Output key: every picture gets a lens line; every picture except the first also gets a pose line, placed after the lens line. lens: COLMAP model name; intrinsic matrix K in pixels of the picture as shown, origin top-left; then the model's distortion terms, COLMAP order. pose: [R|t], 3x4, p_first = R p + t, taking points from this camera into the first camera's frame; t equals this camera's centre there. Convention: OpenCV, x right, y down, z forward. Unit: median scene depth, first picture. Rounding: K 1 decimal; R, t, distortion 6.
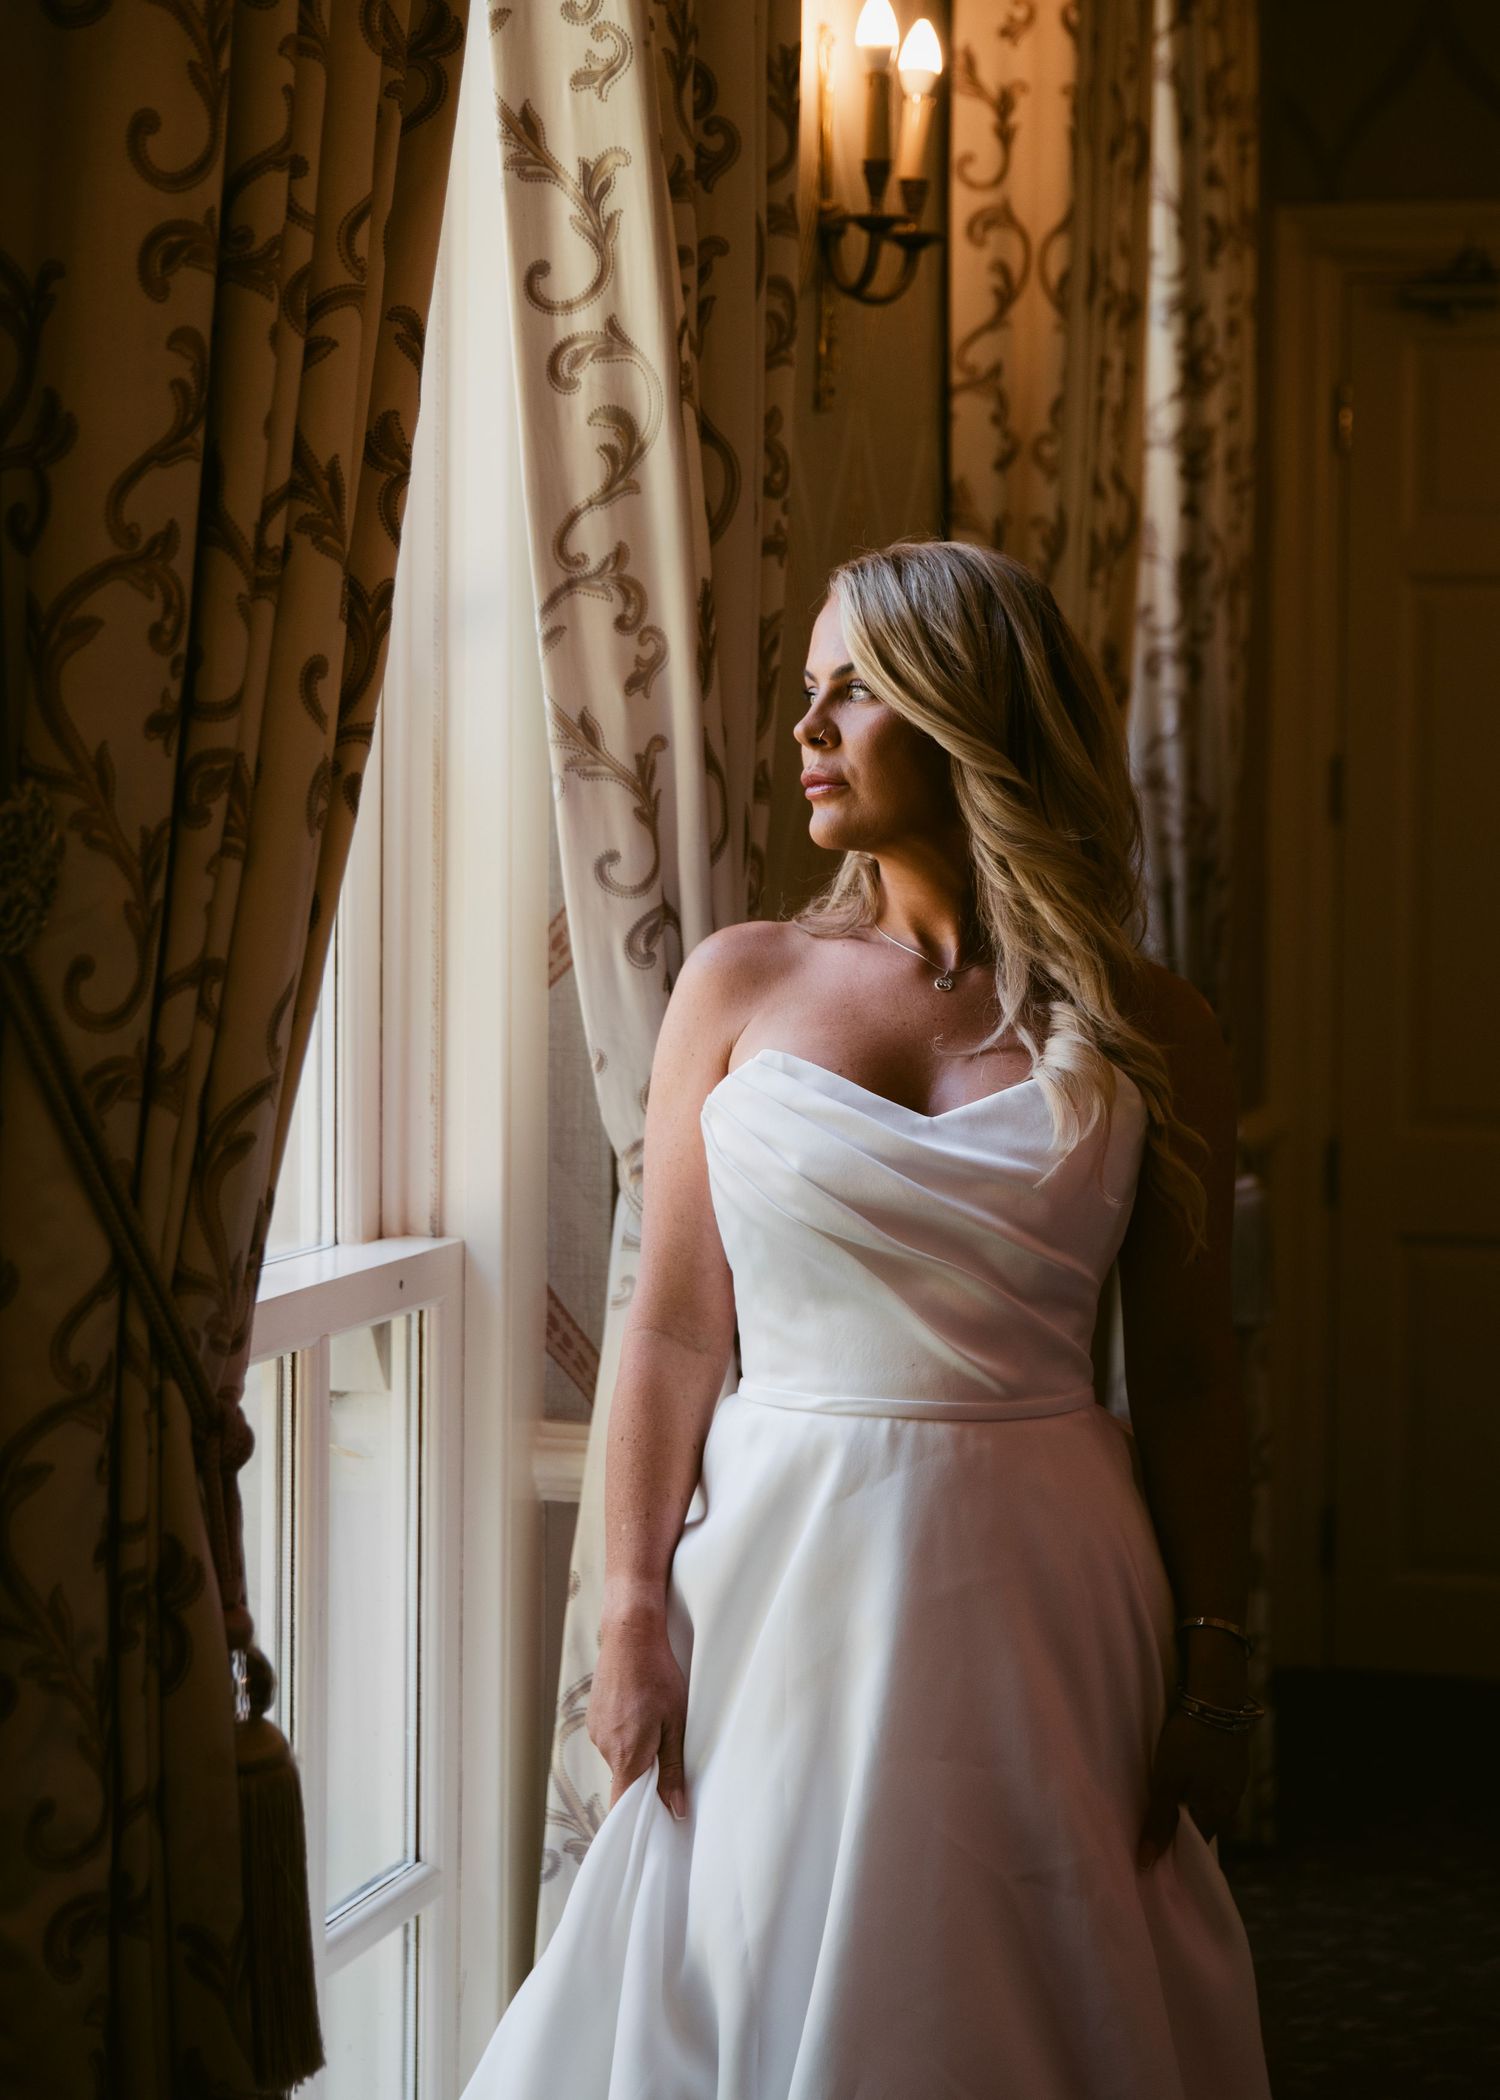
lens RADIAL K [[4652.8, 0, 748.0], [0, 4652.8, 1052.2], [0, 0, 1]] dist [-0.101742, 0.000000]
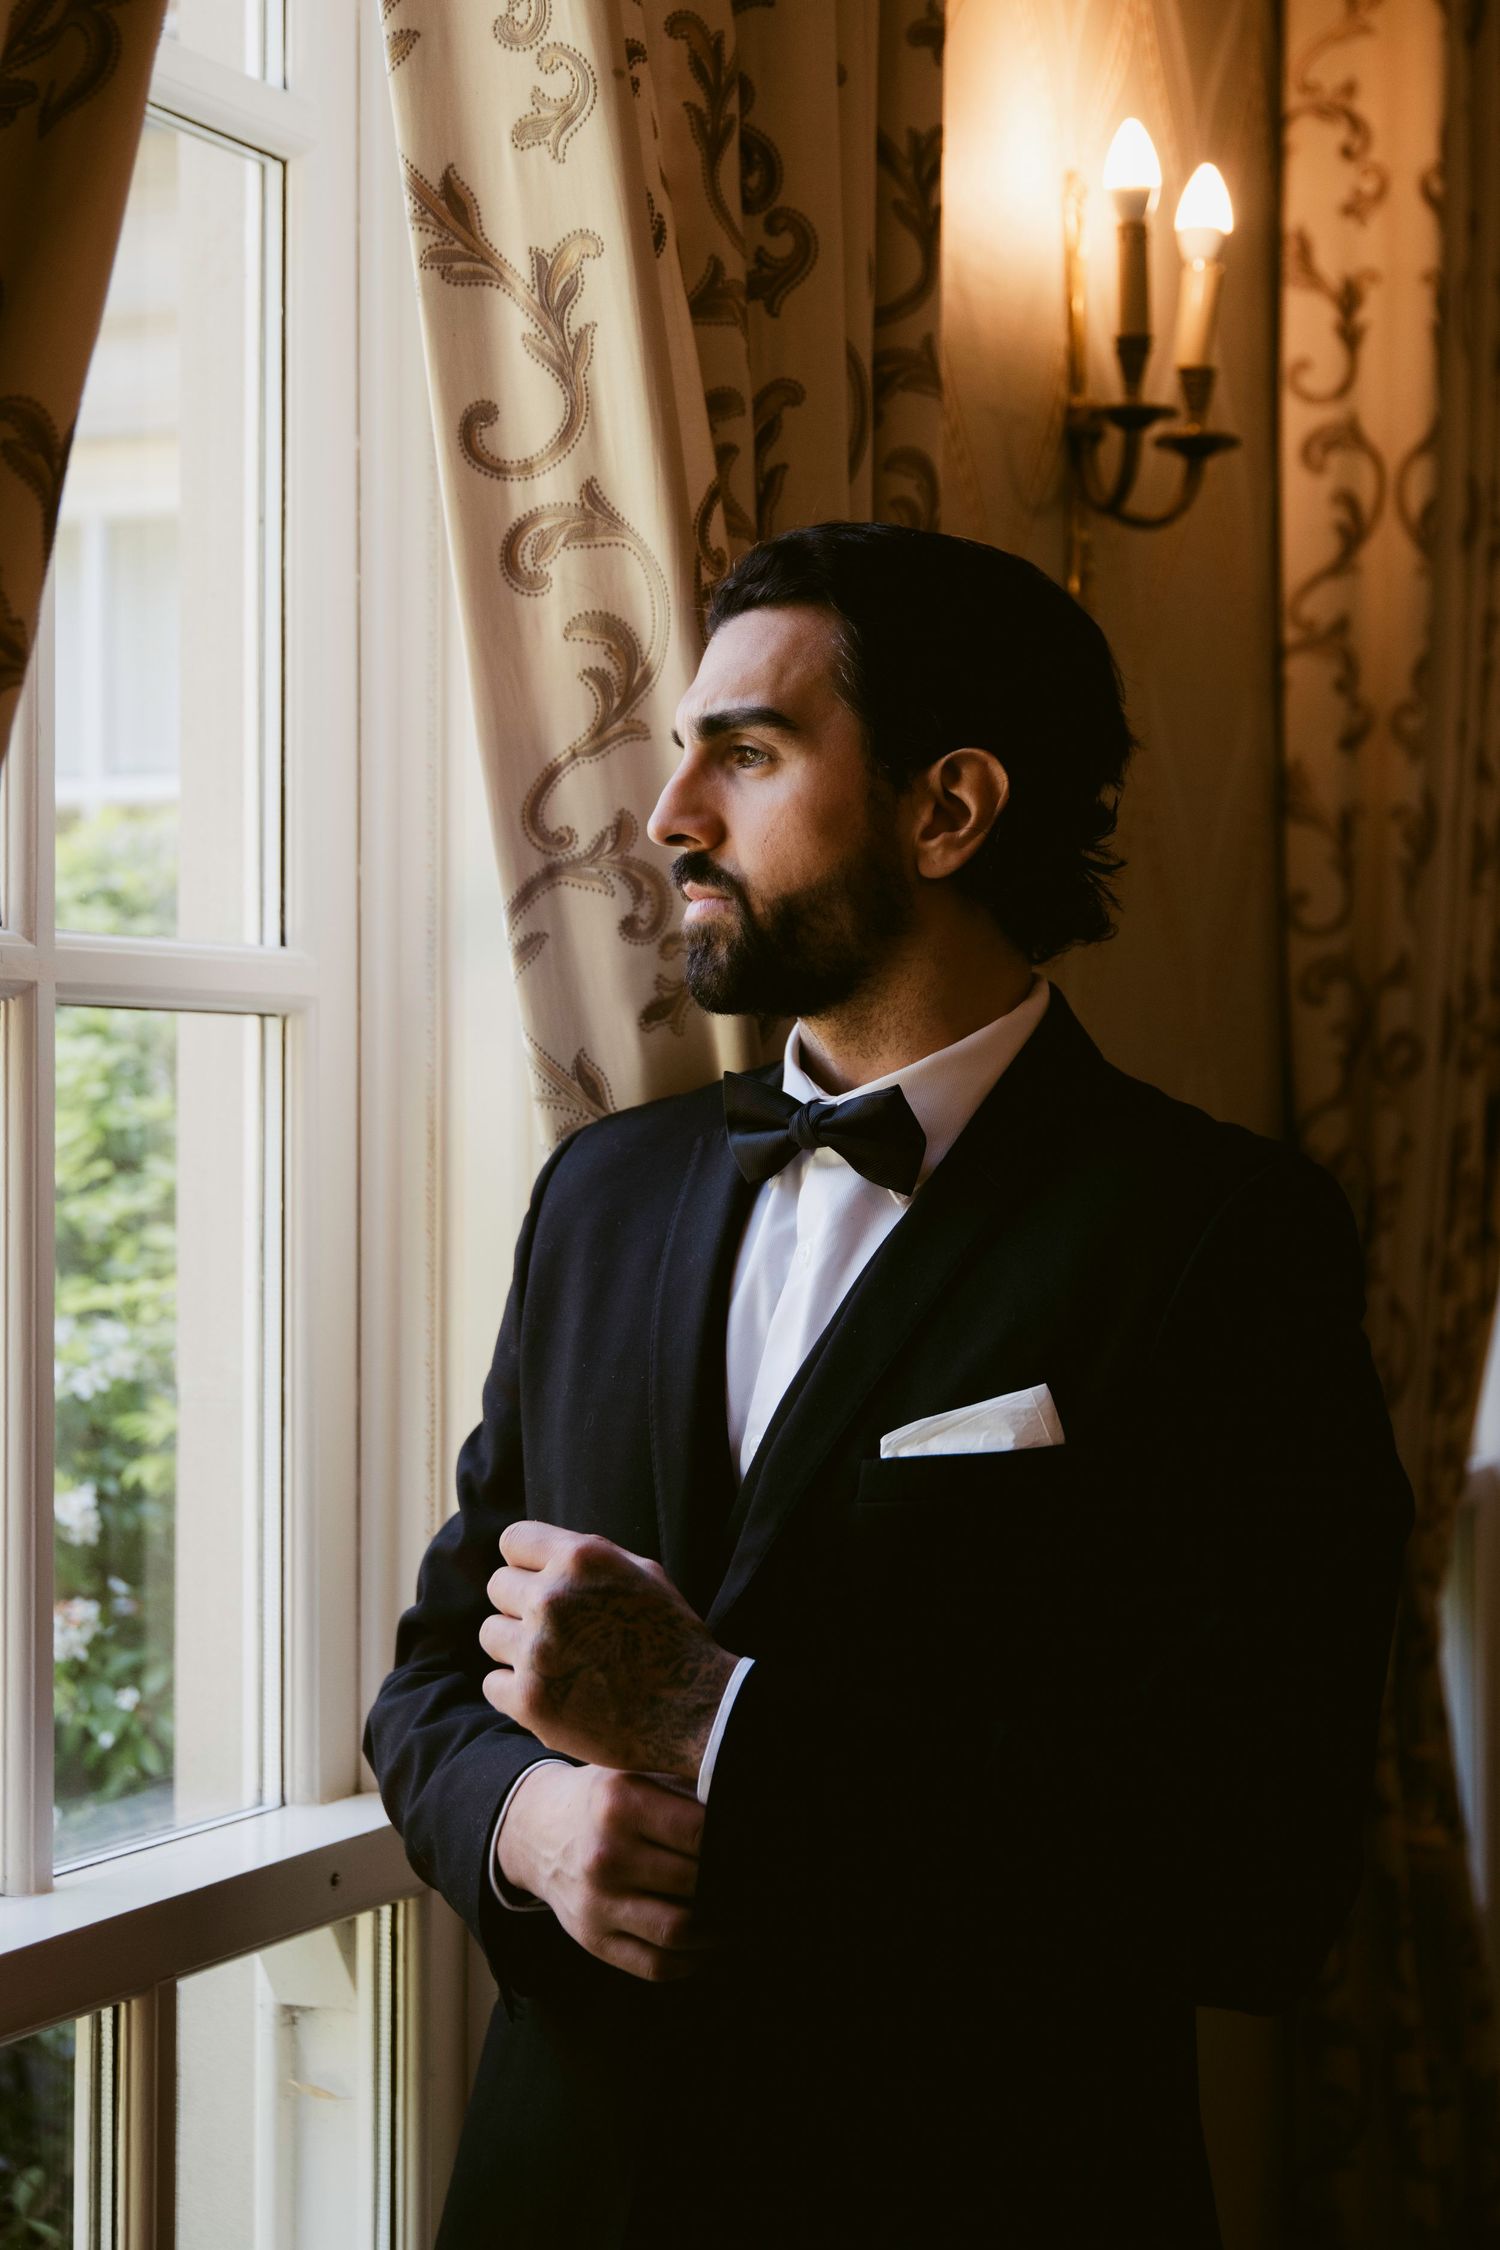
lens RADIAL K [[4030.0, 0, 752.2], [0, 4030.0, 1116.5], [0, 0, 1]] dist [-0.019958, 0.000000]
pose [[0.987022, -0.014290, -0.159948, 0.084148], [0.004651, 0.998159, -0.060474, -0.027015], [0.160517, 0.058945, 0.985271, 0.401895]]
